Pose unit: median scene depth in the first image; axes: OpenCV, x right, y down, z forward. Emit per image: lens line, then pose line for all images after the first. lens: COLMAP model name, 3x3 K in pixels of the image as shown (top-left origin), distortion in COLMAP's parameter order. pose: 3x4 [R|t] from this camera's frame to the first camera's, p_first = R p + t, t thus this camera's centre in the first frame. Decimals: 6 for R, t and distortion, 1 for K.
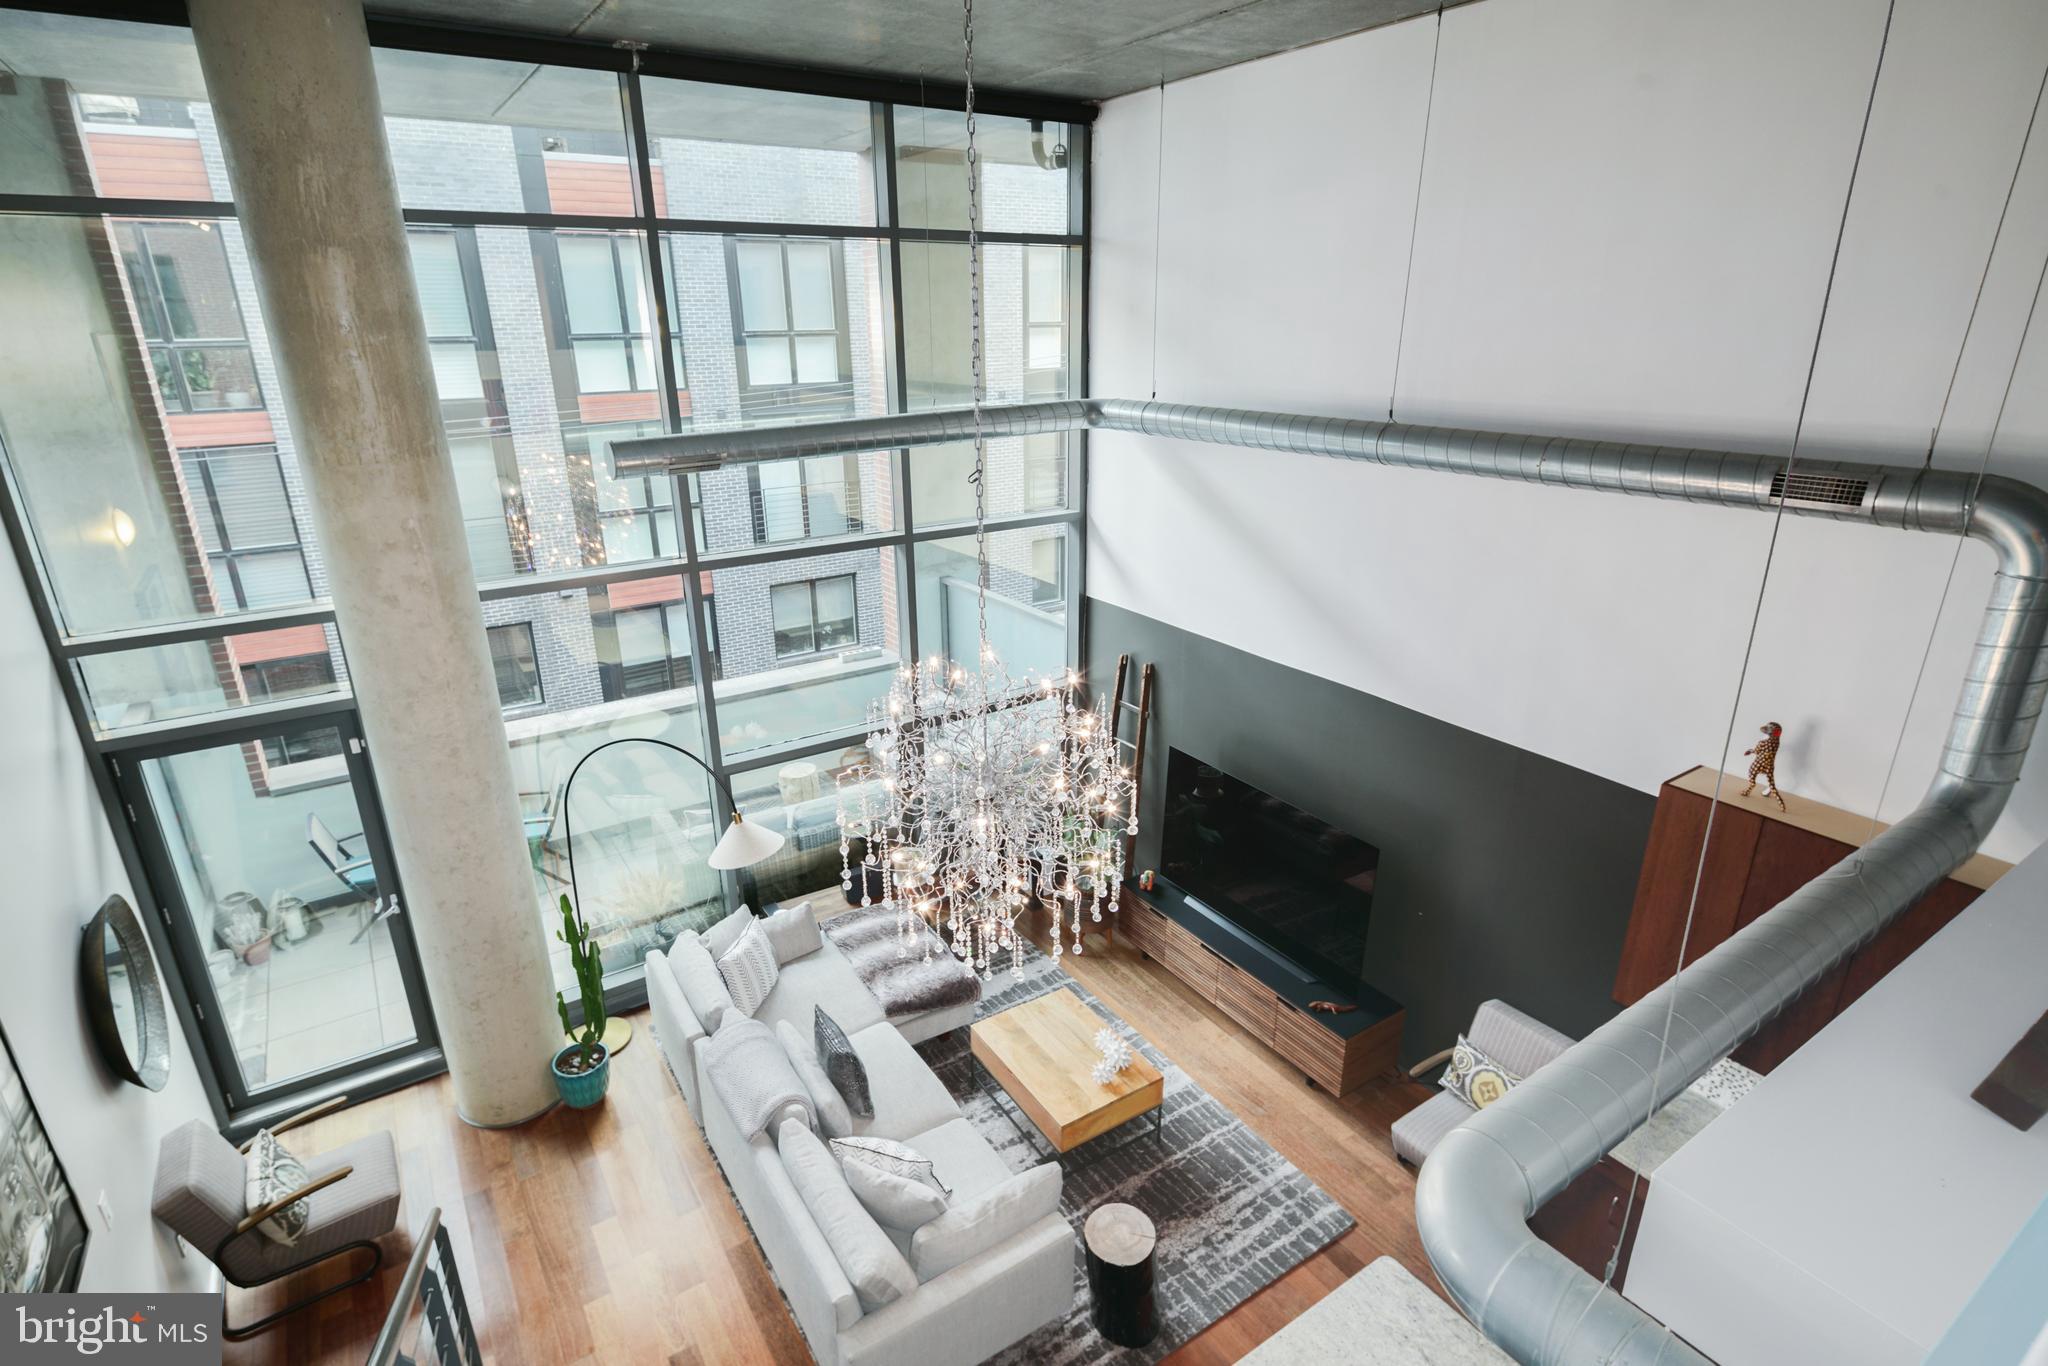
lens RADIAL K [[1031.9, 0, 1014.3], [0, 1031.9, 694.7], [0, 0, 1]] dist [0.002477, -0.000135]
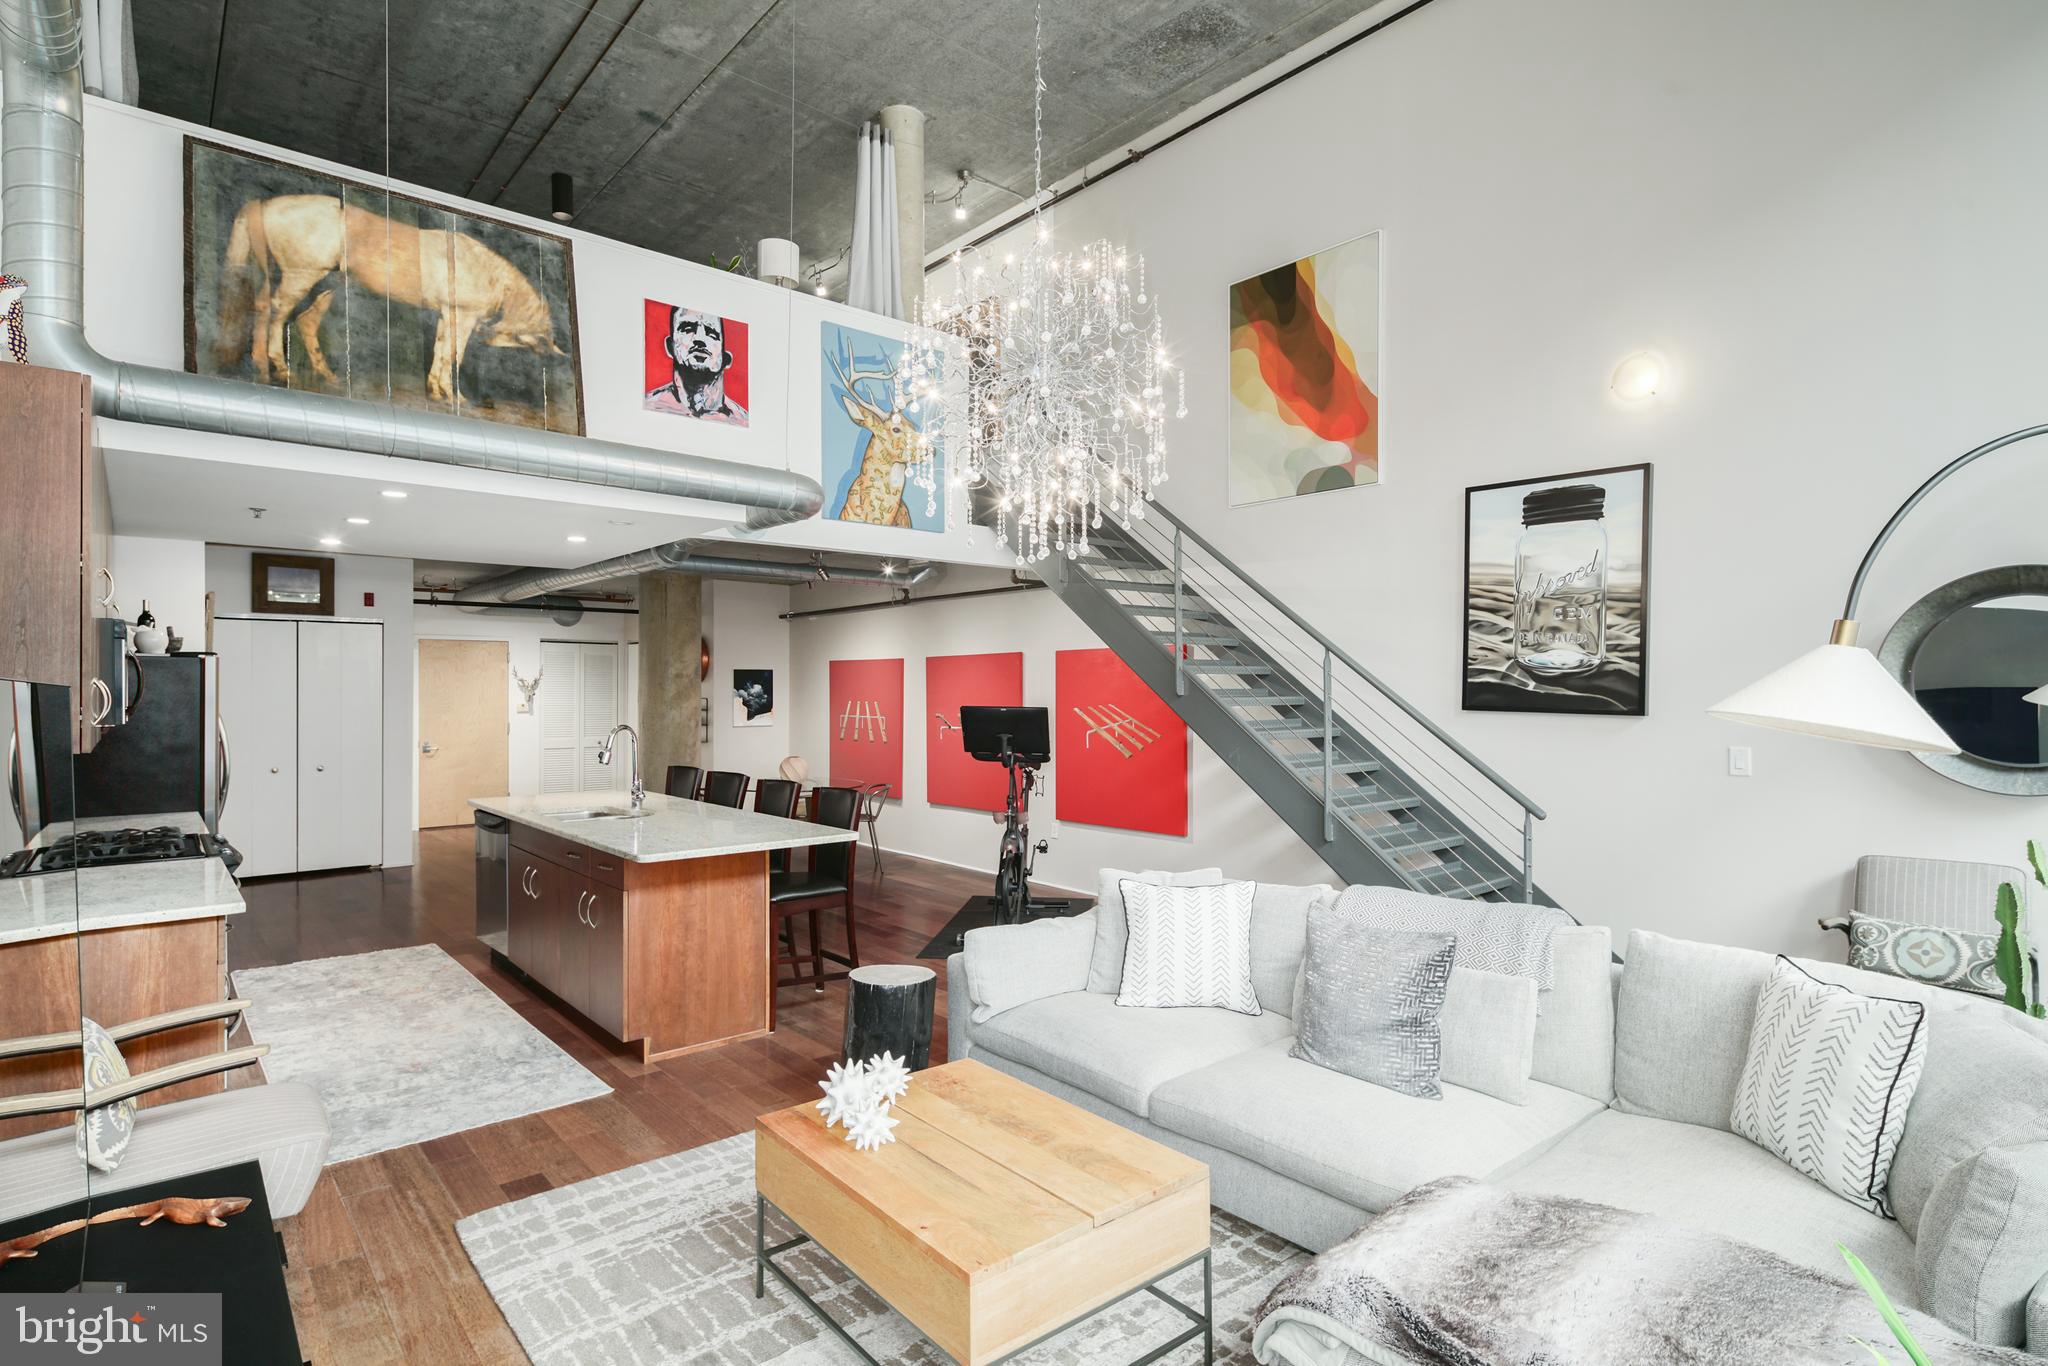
lens RADIAL K [[1026.7, 0, 1032.7], [0, 1026.7, 692.4], [0, 0, 1]] dist [0.011328, -0.009879]
pose [[-0.990884, 0.011911, -0.134192, 0.074670], [-0.034979, 0.939176, 0.341651, 0.021446], [0.130099, 0.343230, -0.930197, 1.293671]]
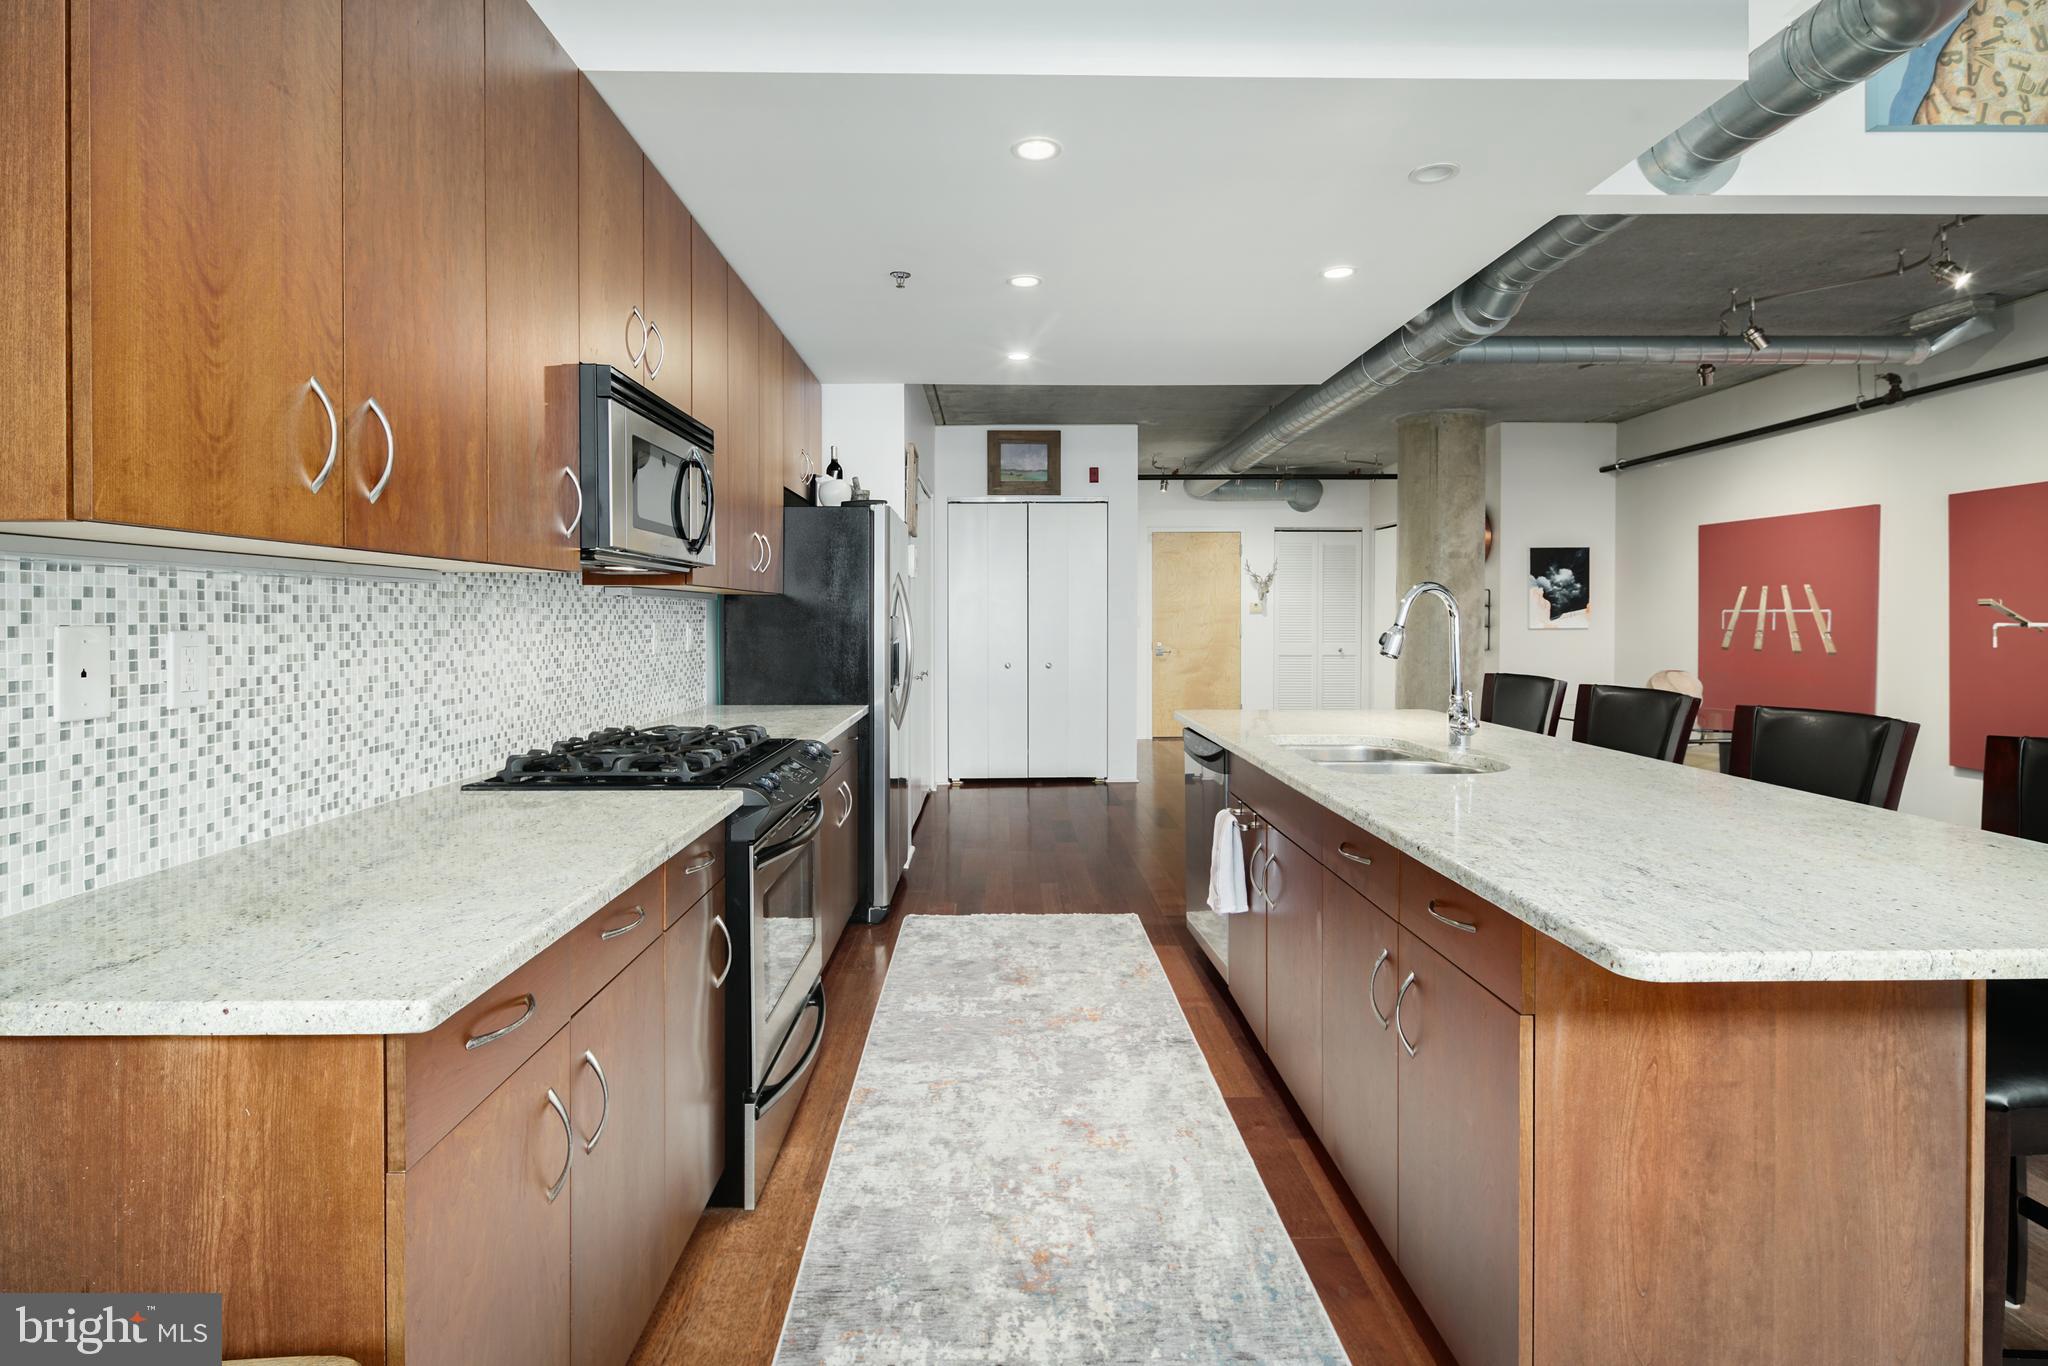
lens RADIAL K [[997.2, 0, 1013.9], [0, 997.2, 626.0], [0, 0, 1]] dist [0.002426, -0.001872]
pose [[-0.844300, 0.008012, 0.535811, 0.236935], [0.194845, 0.936039, 0.293029, 0.229944], [-0.499193, 0.351804, -0.791859, 0.849197]]
